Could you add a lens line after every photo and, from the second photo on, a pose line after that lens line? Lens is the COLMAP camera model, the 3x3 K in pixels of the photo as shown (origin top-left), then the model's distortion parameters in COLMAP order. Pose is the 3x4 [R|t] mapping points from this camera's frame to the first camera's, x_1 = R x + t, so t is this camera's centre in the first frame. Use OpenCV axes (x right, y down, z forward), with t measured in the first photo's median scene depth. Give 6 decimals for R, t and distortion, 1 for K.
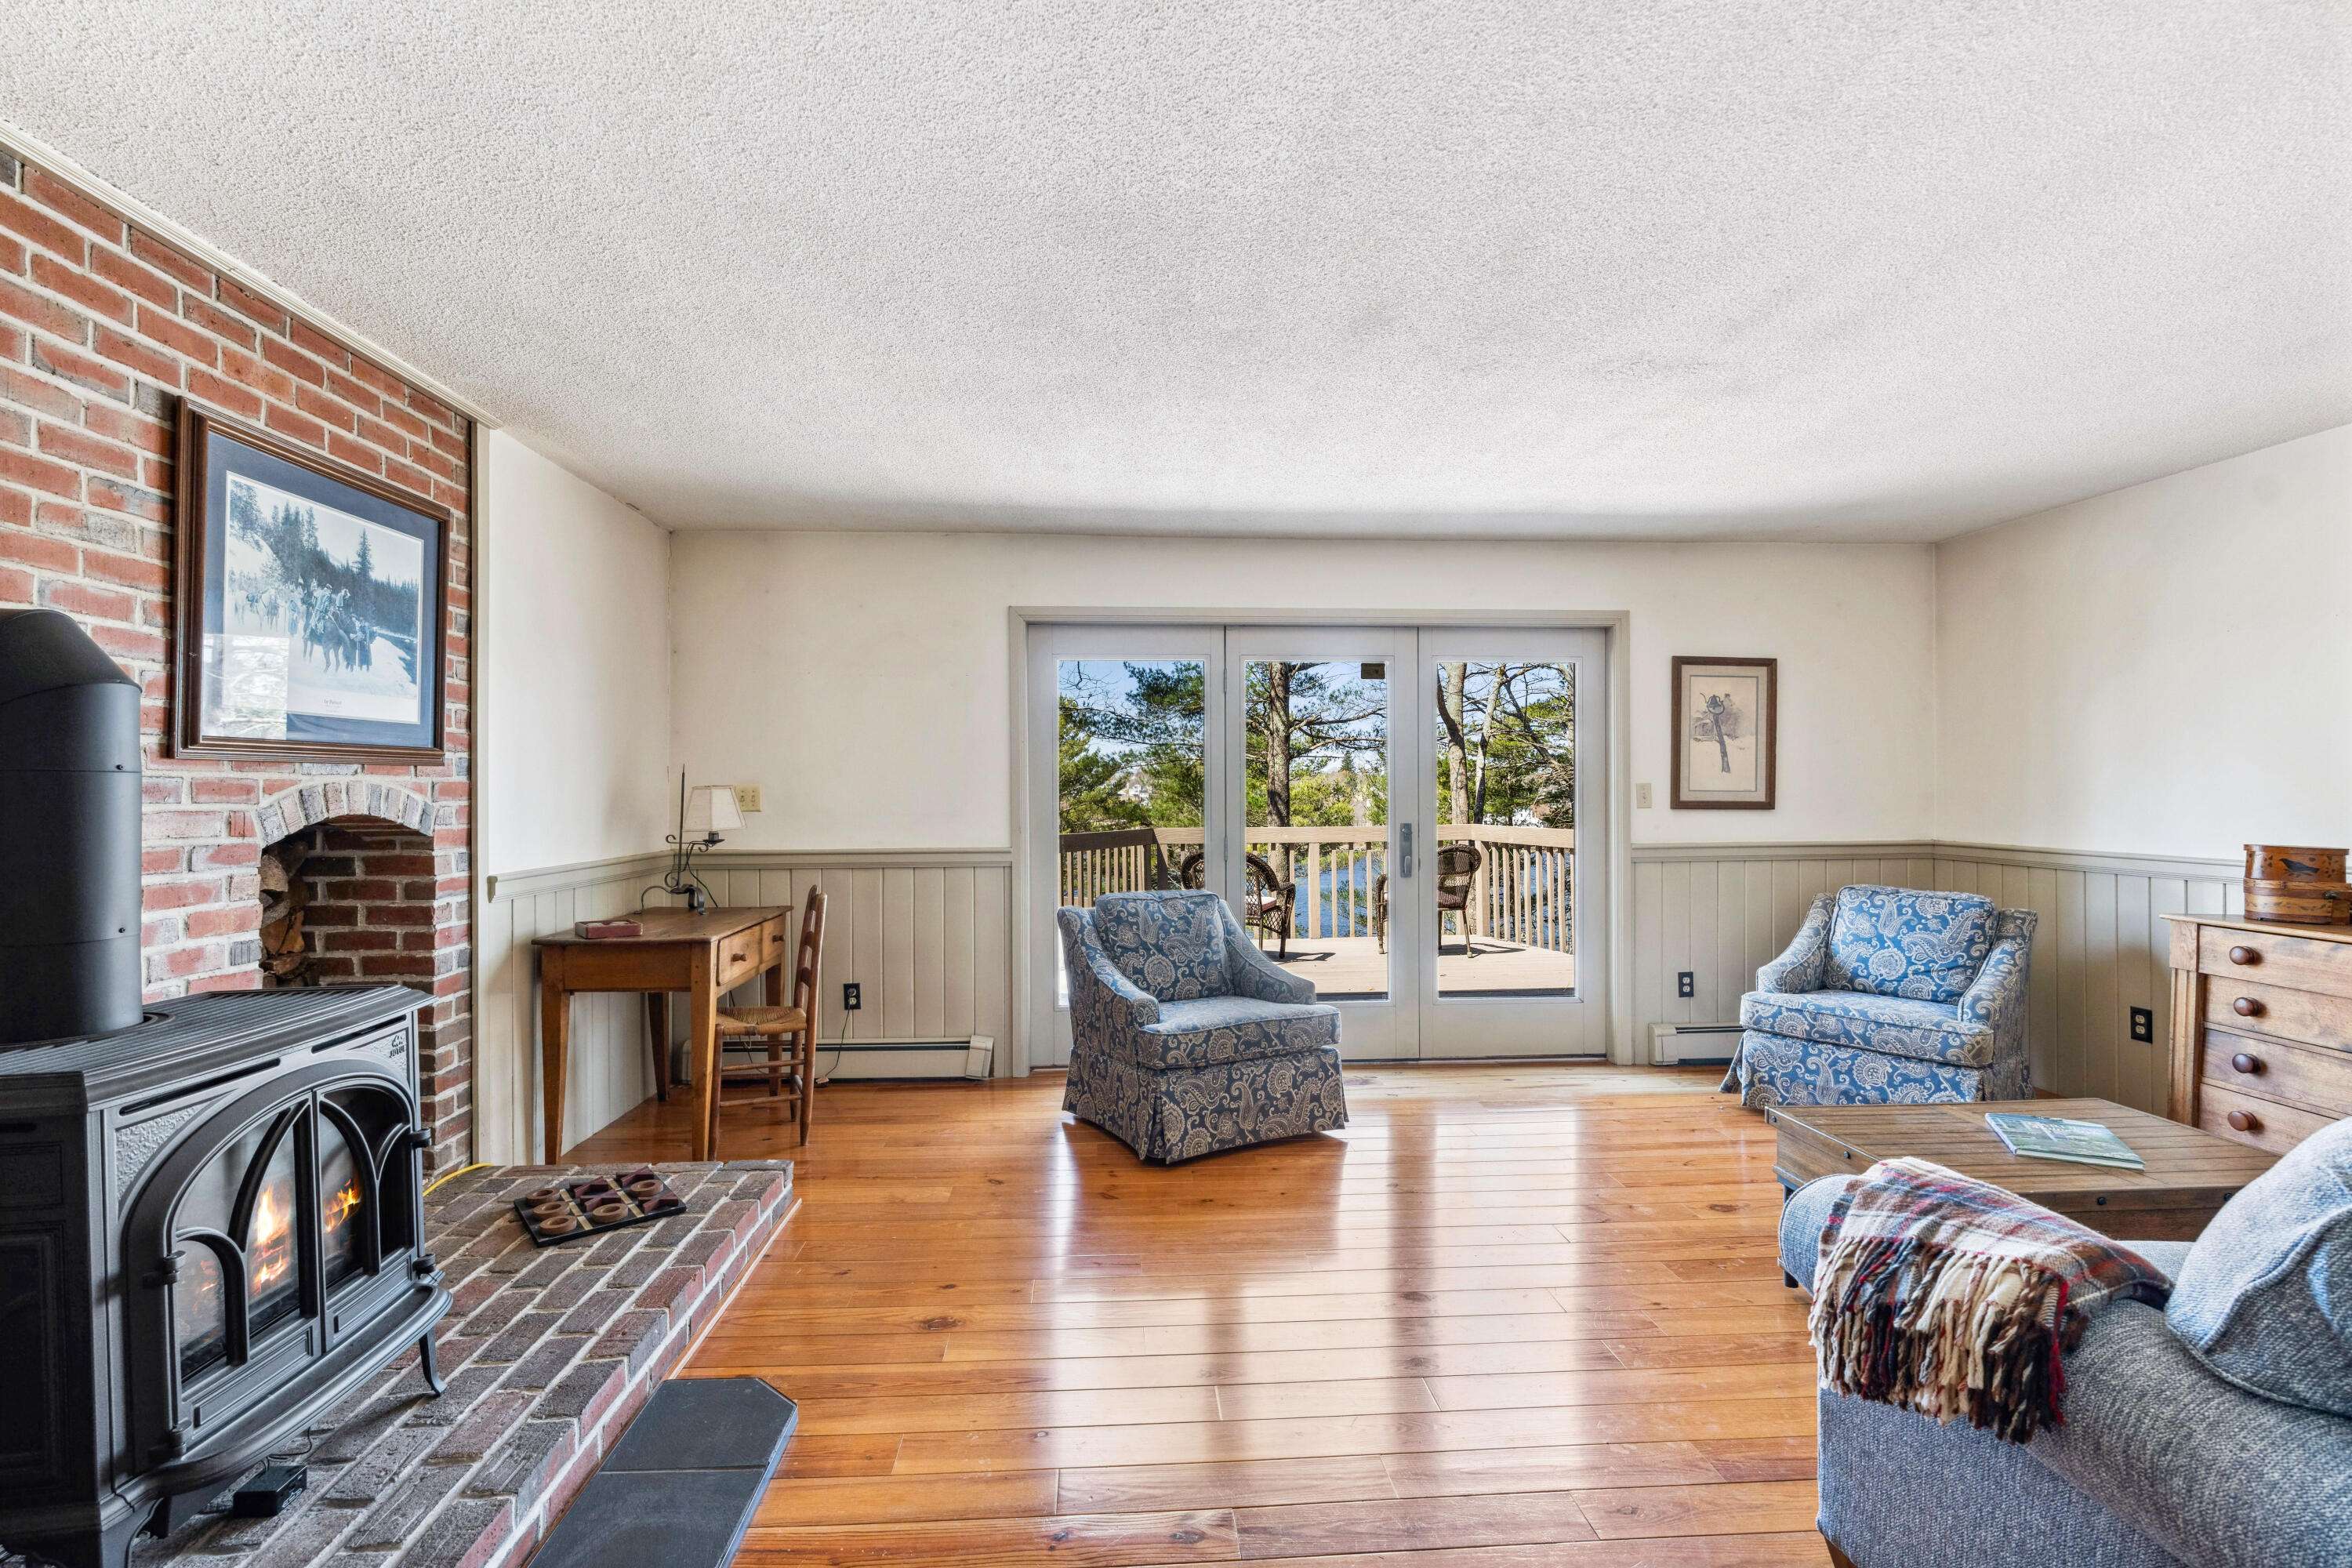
lens RADIAL K [[1055.6, 0, 1178.5], [0, 1055.6, 792.2], [0, 0, 1]] dist [-0.010598, 0.000450]
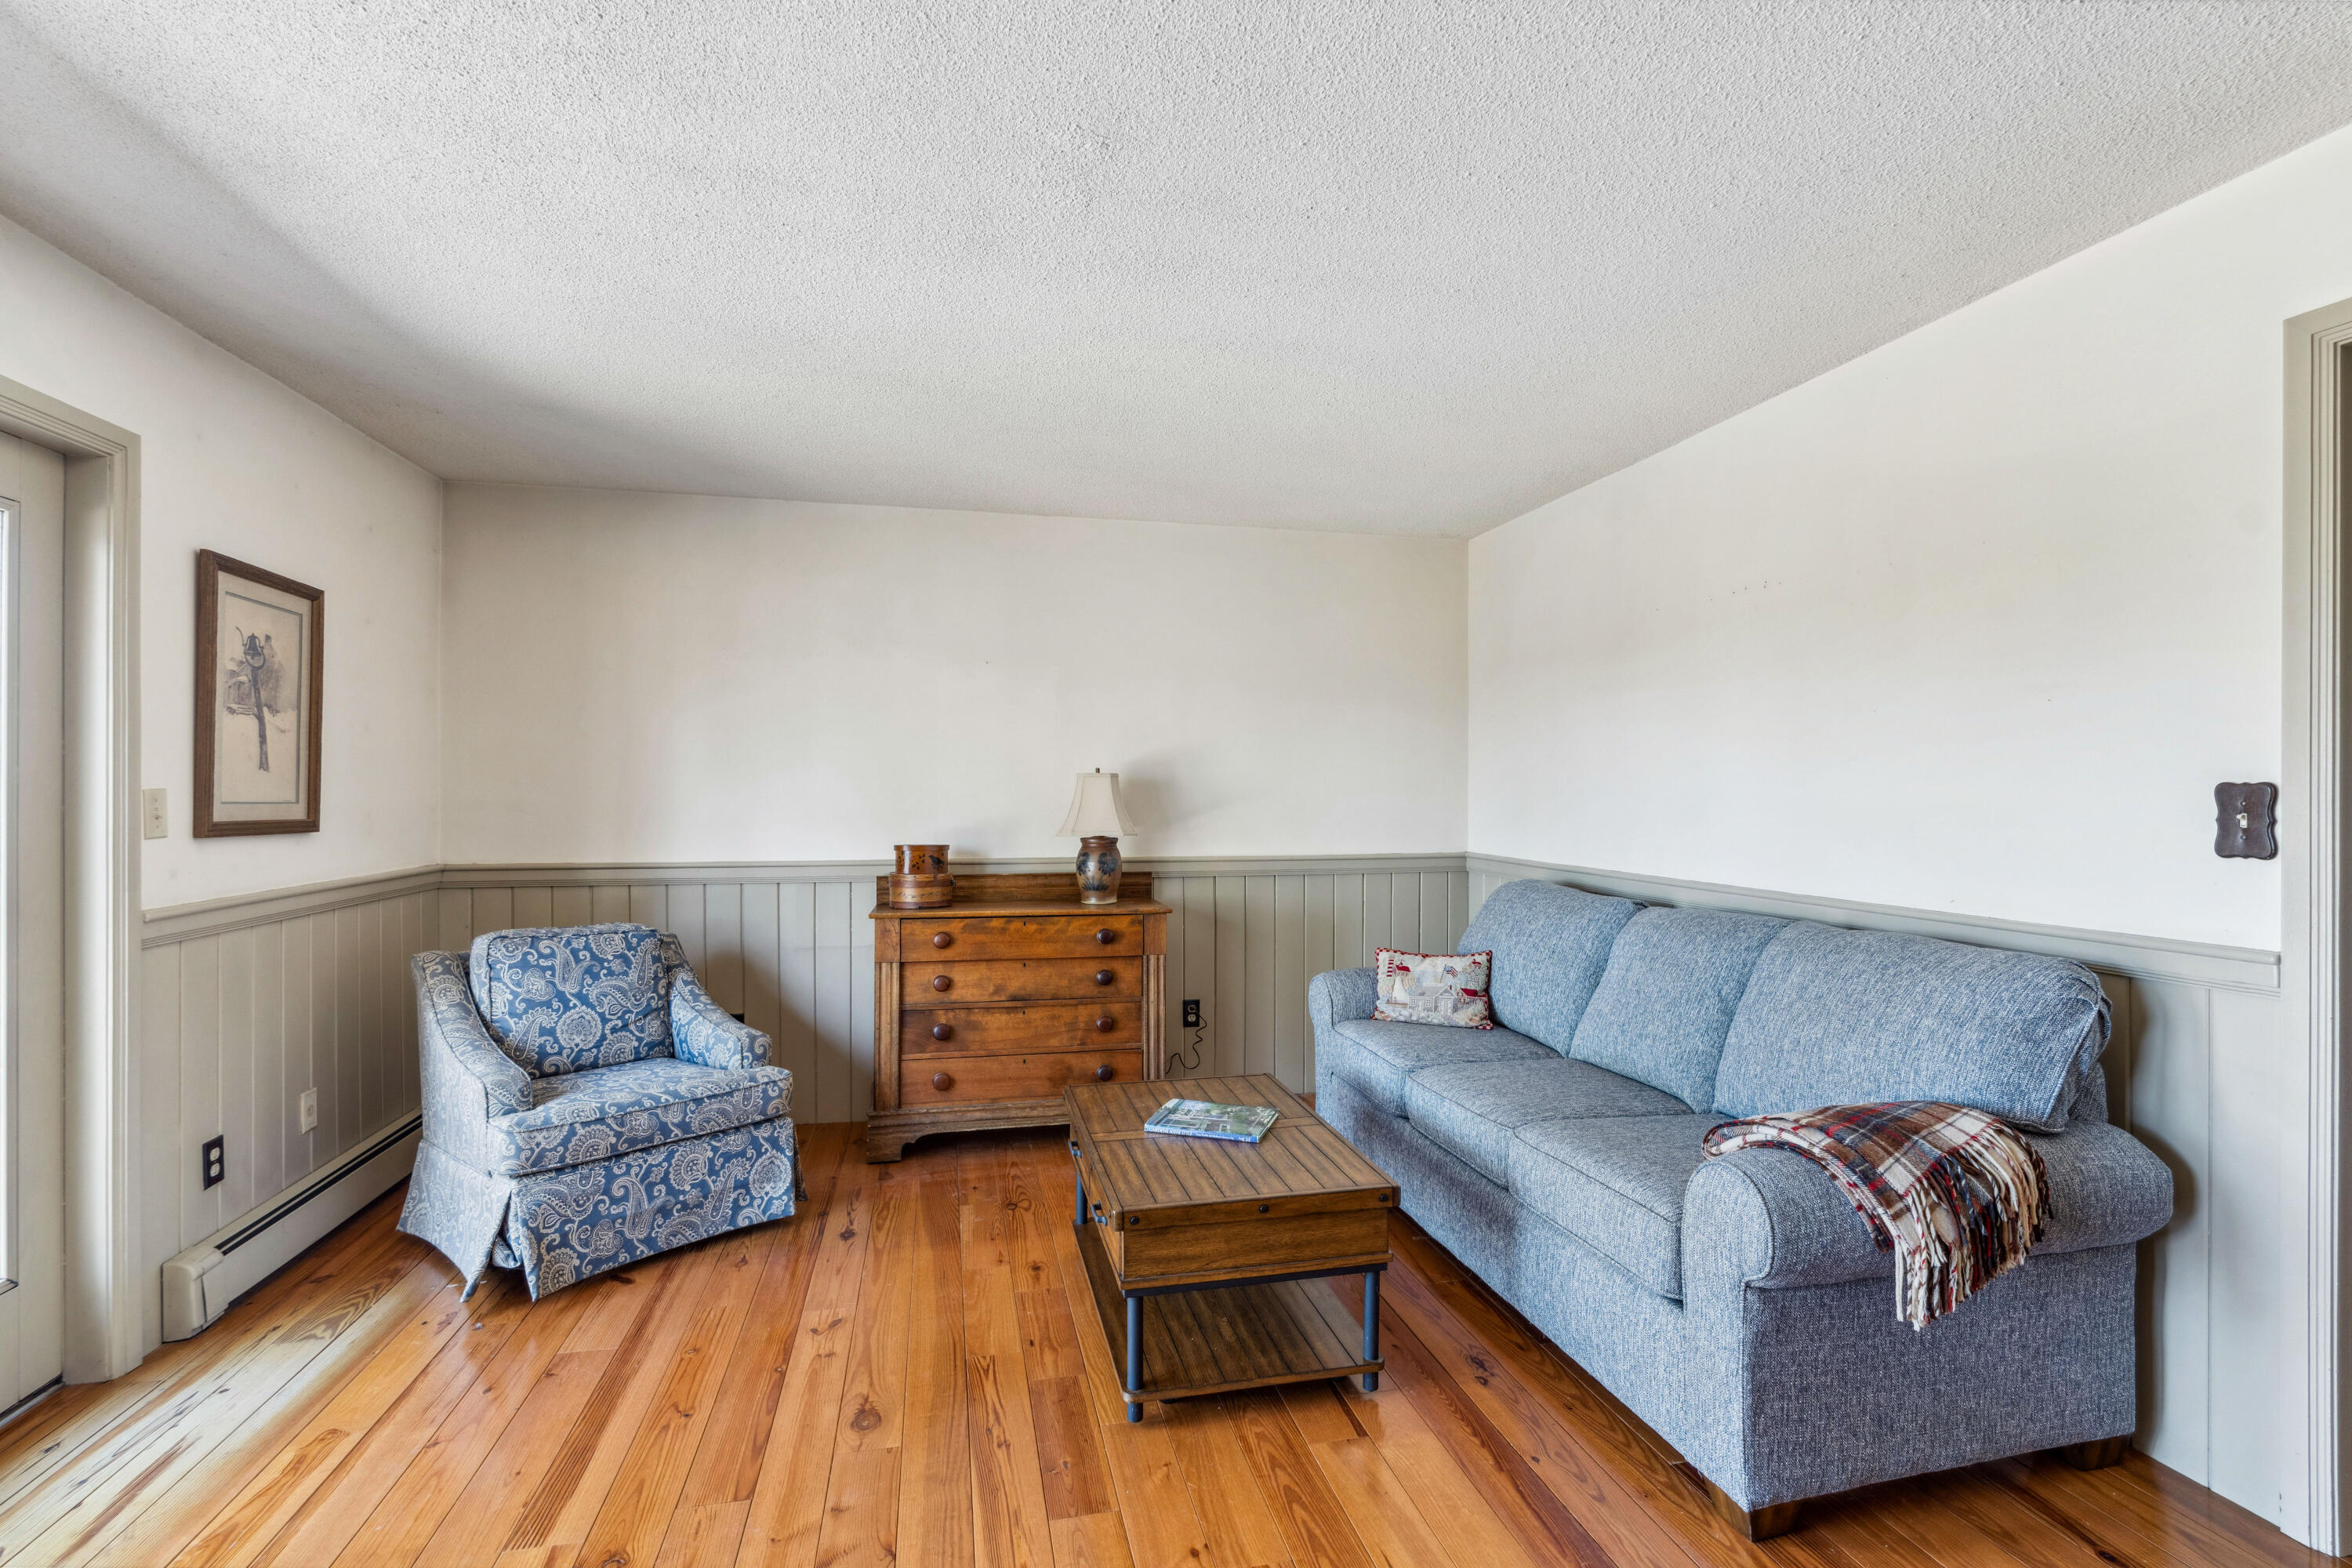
lens RADIAL K [[1062.8, 0, 1160.3], [0, 1062.8, 785.8], [0, 0, 1]] dist [-0.002131, 0.000146]
pose [[-0.145673, 0.003284, 0.989327, -0.173655], [0.000961, 0.999994, -0.003178, -0.011277], [-0.989332, 0.000488, -0.145676, 0.816298]]
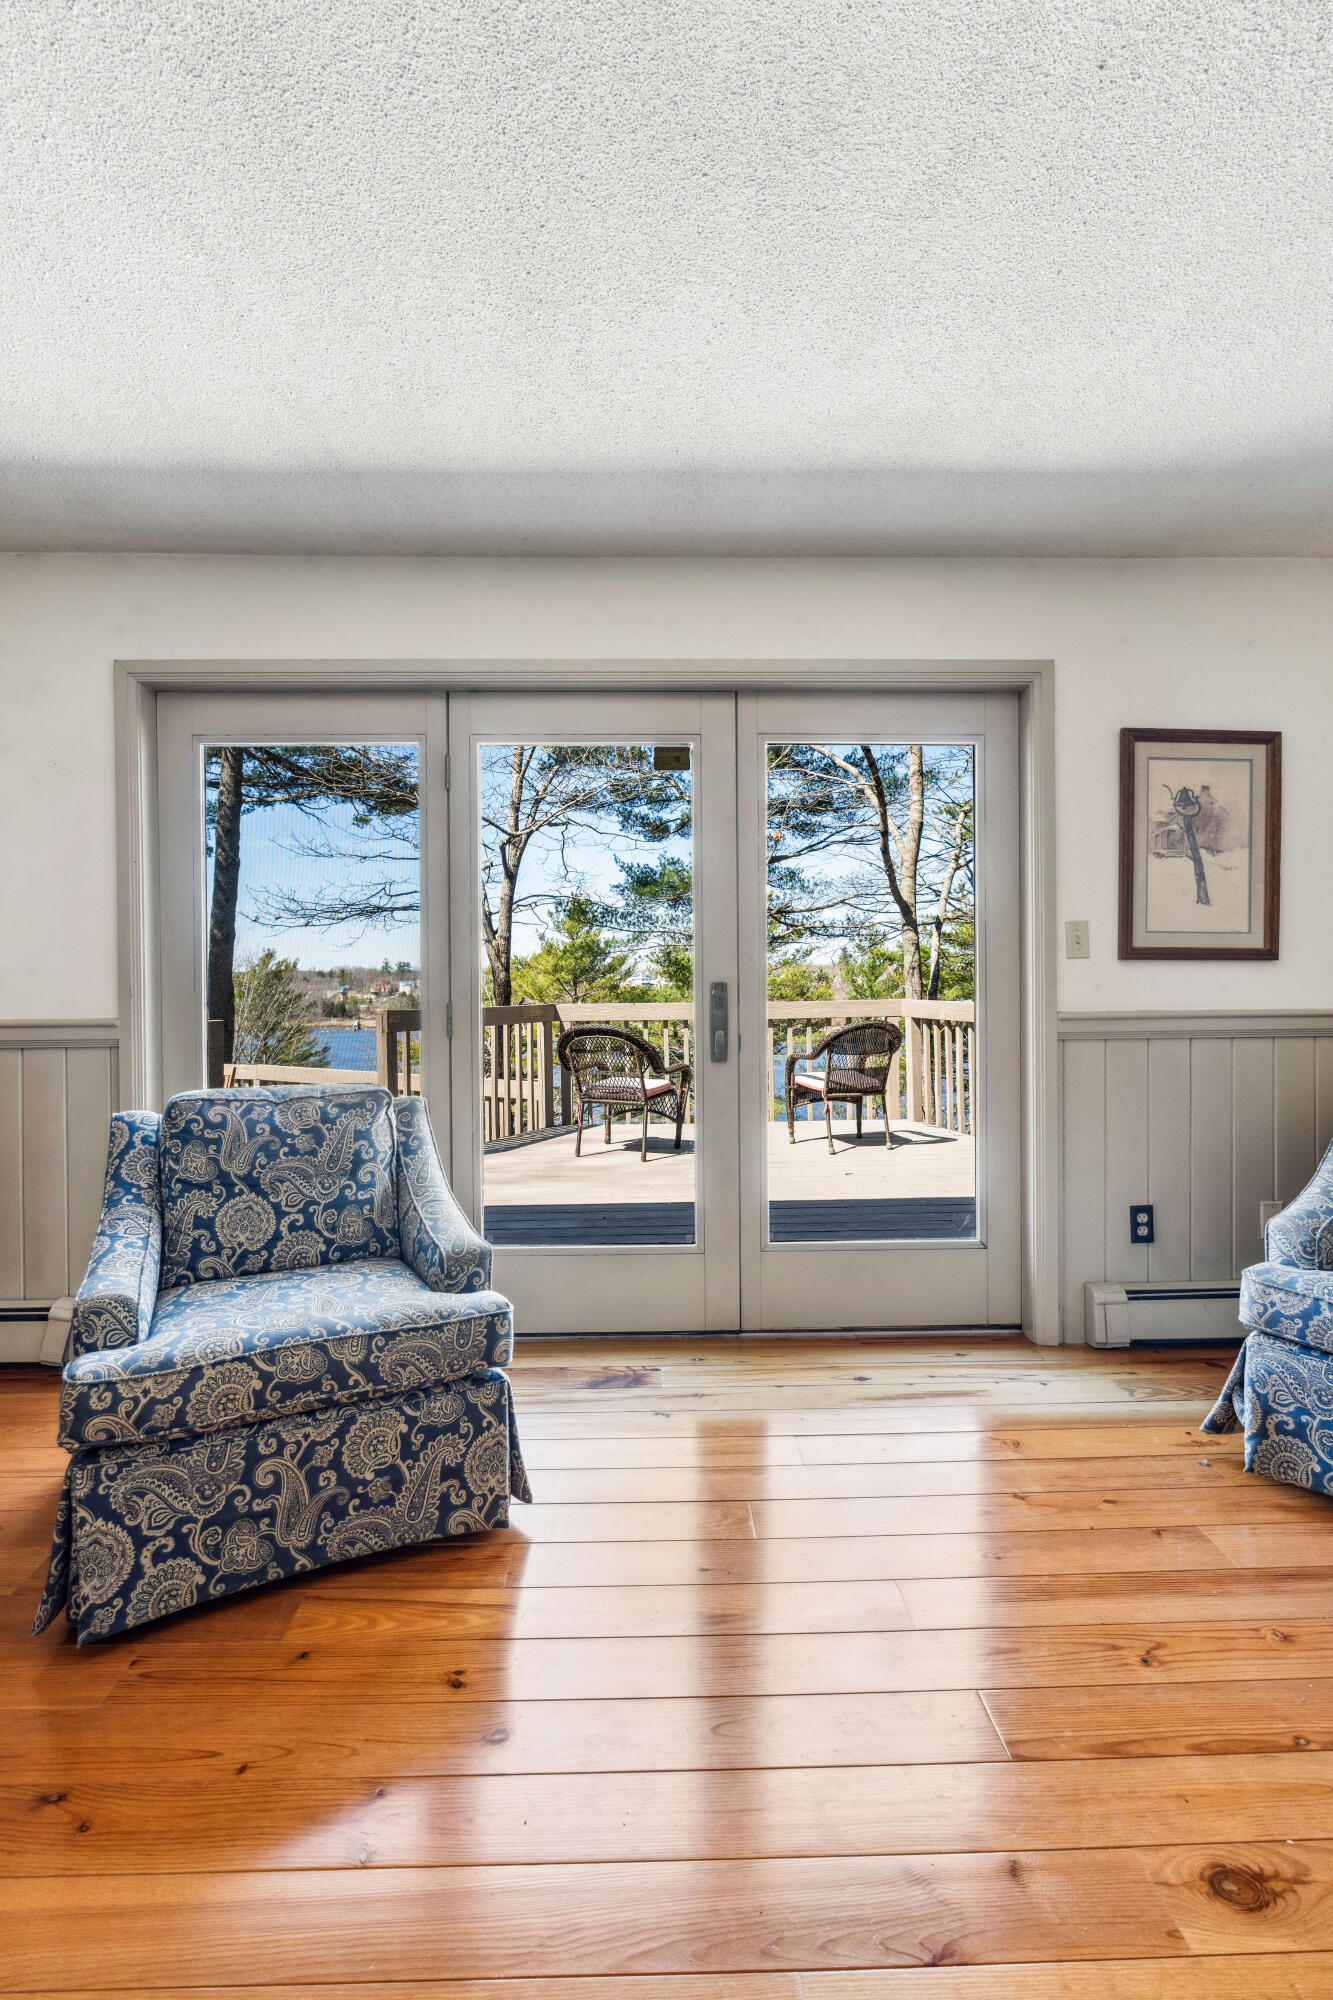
lens RADIAL K [[897.6, 0, 661.6], [0, 897.6, 982.3], [0, 0, 1]] dist [-0.010598, 0.000450]
pose [[0.999254, -0.002563, -0.038531, 0.274553], [0.002640, 0.999995, 0.001946, 0.038332], [0.038526, -0.002046, 0.999256, 0.579595]]
